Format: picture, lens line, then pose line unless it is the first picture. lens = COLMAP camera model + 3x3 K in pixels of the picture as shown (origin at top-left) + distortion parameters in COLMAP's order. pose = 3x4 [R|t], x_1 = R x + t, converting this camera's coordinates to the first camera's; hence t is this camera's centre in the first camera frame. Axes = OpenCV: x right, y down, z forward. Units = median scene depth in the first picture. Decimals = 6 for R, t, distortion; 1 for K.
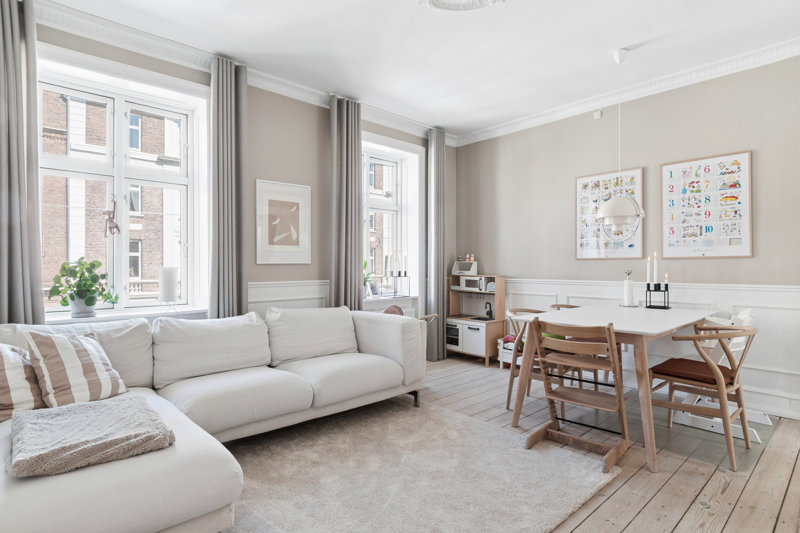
lens RADIAL K [[427.8, 0, 399.3], [0, 427.8, 270.4], [0, 0, 1]] dist [0.002136, -0.011880]
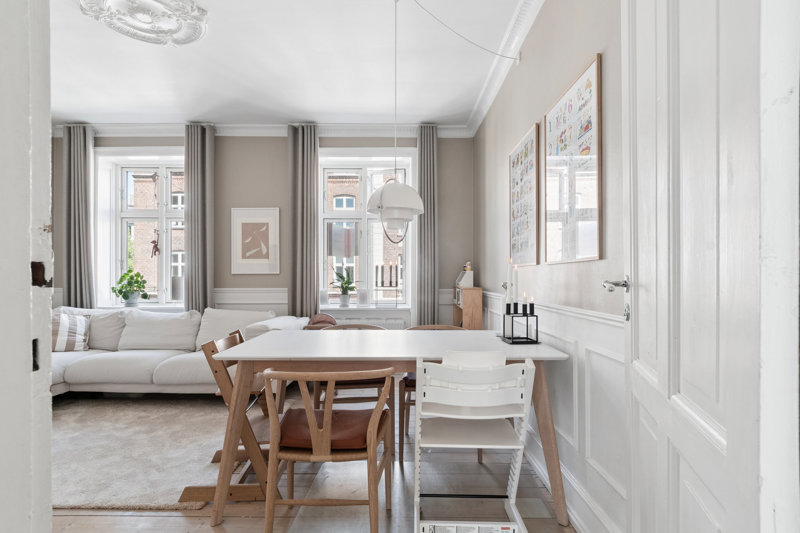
lens RADIAL K [[433.5, 0, 398.3], [0, 433.5, 274.5], [0, 0, 1]] dist [0.000403, -0.000234]
pose [[0.726341, 0.000172, -0.687334, 0.870634], [-0.007943, 0.999935, -0.008143, -0.006646], [0.687289, 0.011374, 0.726295, 0.374917]]
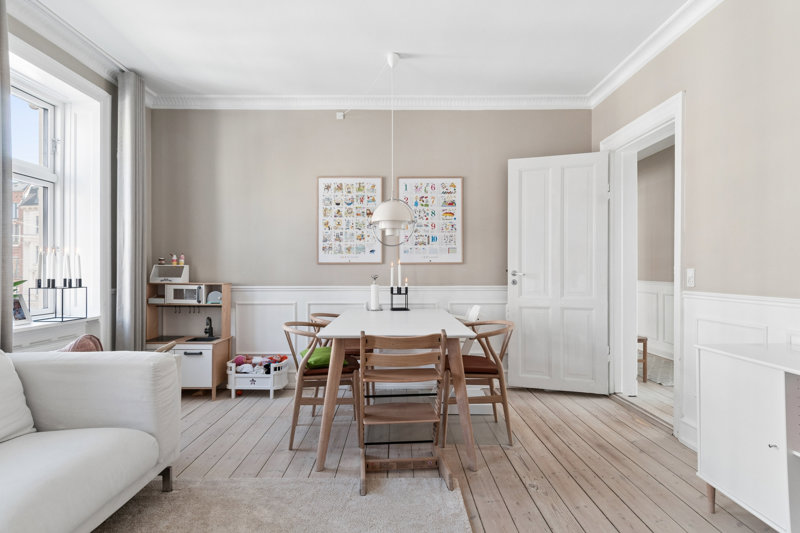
lens RADIAL K [[420.7, 0, 400.3], [0, 420.7, 272.6], [0, 0, 1]] dist [0.003101, -0.000287]
pose [[0.661256, -0.002452, 0.750156, -0.177399], [0.008551, 0.999954, -0.004269, -0.001244], [-0.750112, 0.009238, 0.661247, 0.285987]]
